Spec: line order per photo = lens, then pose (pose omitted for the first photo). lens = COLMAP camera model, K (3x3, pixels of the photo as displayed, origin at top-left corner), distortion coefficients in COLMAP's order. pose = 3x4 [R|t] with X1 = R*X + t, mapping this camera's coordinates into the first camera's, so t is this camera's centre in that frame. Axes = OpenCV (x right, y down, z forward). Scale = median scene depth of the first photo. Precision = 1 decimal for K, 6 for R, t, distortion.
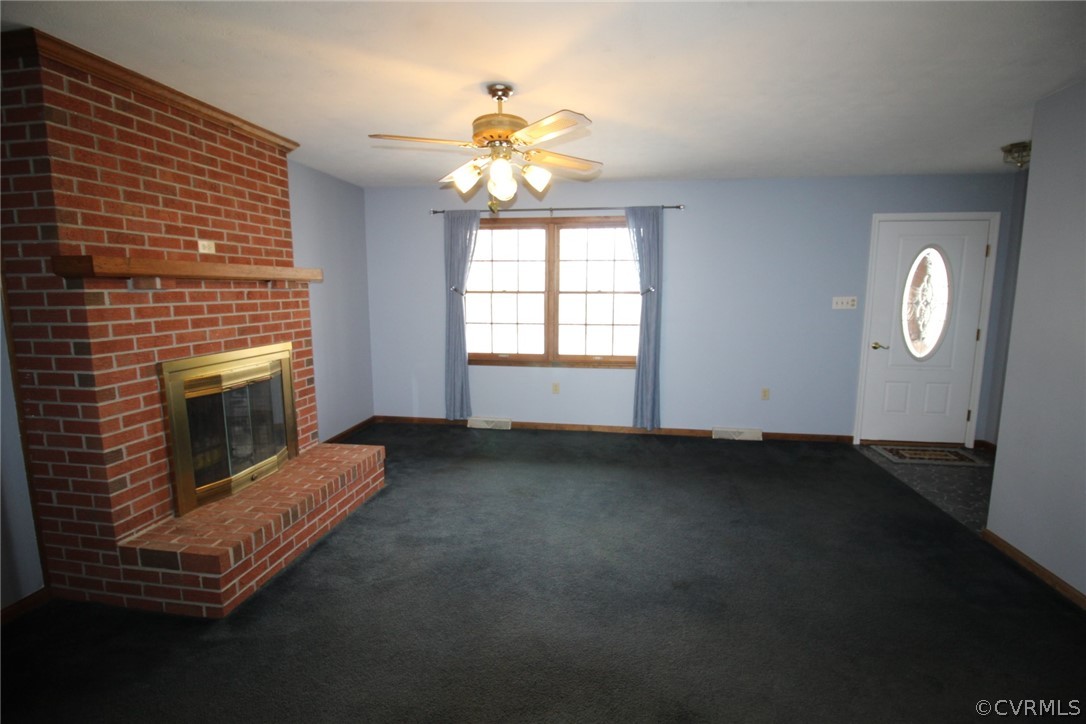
lens RADIAL K [[527.2, 0, 547.3], [0, 527.2, 364.0], [0, 0, 1]] dist [-0.020534, -0.002641]
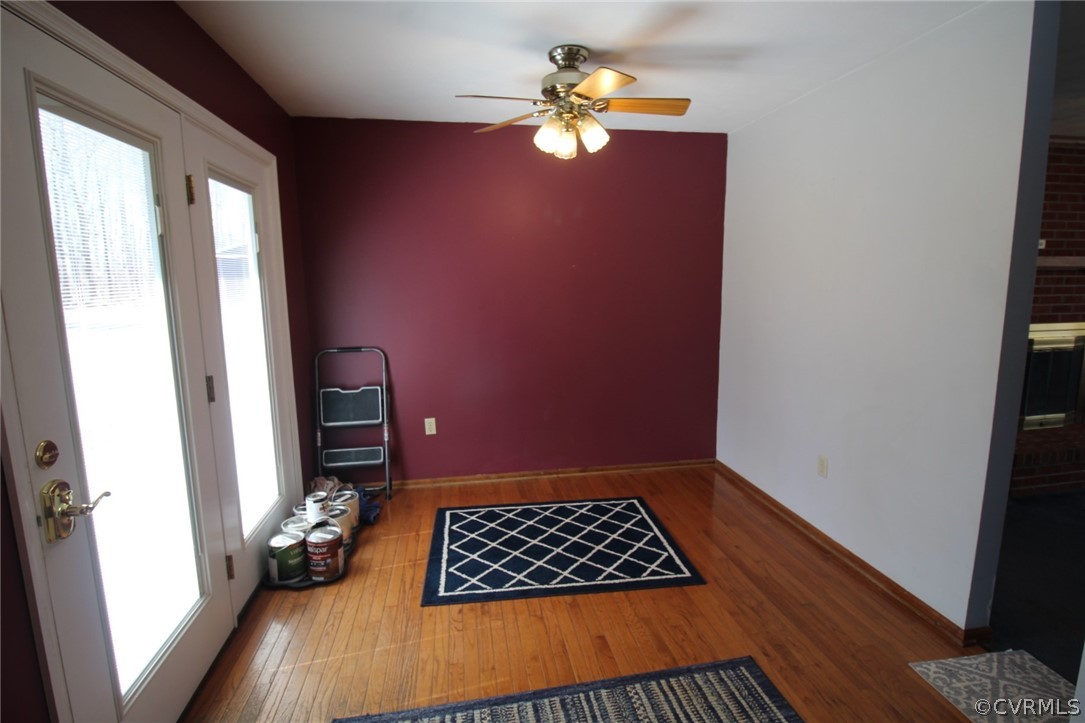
lens RADIAL K [[526.7, 0, 548.3], [0, 526.7, 359.8], [0, 0, 1]] dist [-0.020534, -0.002641]
pose [[0.326420, 0.142996, -0.934346, 0.198346], [-0.127221, 0.986143, 0.106478, 0.082540], [0.936624, 0.084112, 0.340089, -0.565638]]
